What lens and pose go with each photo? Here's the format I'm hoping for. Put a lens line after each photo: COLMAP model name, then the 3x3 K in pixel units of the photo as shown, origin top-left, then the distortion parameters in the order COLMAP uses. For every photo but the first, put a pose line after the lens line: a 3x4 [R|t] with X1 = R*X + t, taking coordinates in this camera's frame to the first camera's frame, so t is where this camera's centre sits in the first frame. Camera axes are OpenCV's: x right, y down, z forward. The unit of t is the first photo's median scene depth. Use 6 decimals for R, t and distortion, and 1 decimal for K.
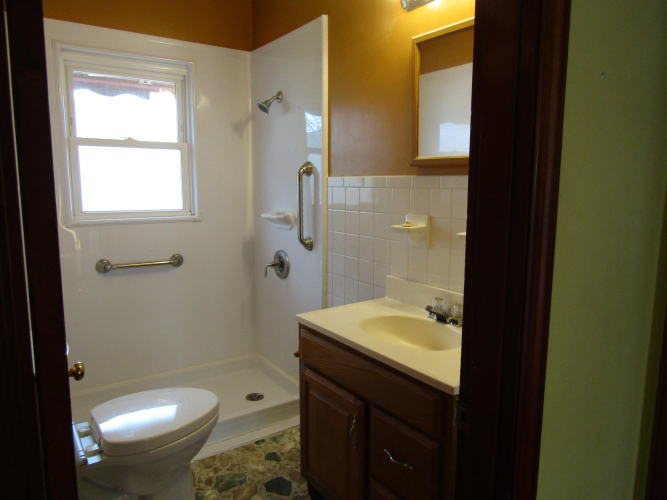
lens RADIAL K [[470.3, 0, 339.3], [0, 470.3, 249.8], [0, 0, 1]] dist [-0.015612, 0.002243]
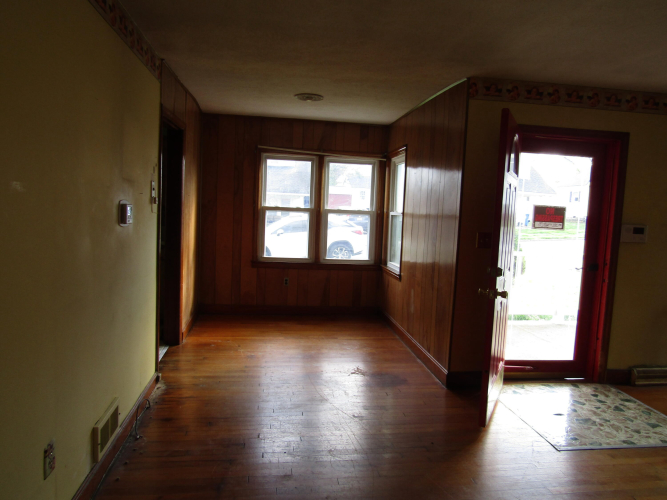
lens RADIAL K [[470.3, 0, 332.7], [0, 470.3, 253.6], [0, 0, 1]] dist [-0.015612, 0.002243]
pose [[-0.886790, -0.088247, 0.453669, -0.114038], [0.016832, 0.974784, 0.222516, -0.353720], [-0.461866, 0.204961, -0.862943, 2.169866]]
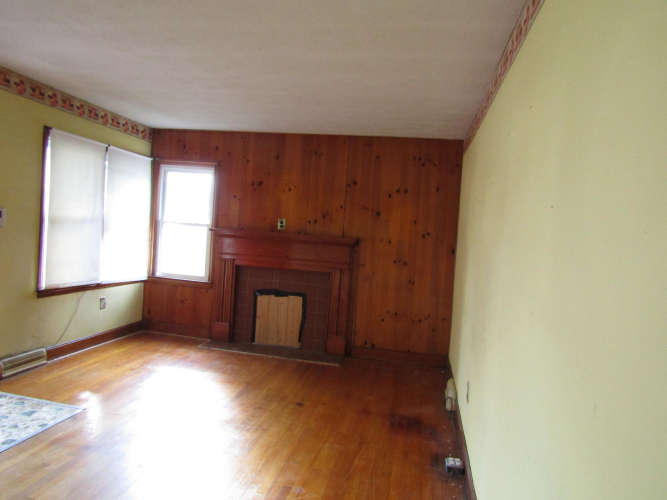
lens RADIAL K [[470.3, 0, 332.7], [0, 470.3, 255.7], [0, 0, 1]] dist [-0.015612, 0.002243]
pose [[-0.716904, -0.031356, -0.696466, -0.051811], [-0.183856, 0.972127, 0.145484, -0.341851], [0.672492, 0.232347, -0.702687, 2.089829]]
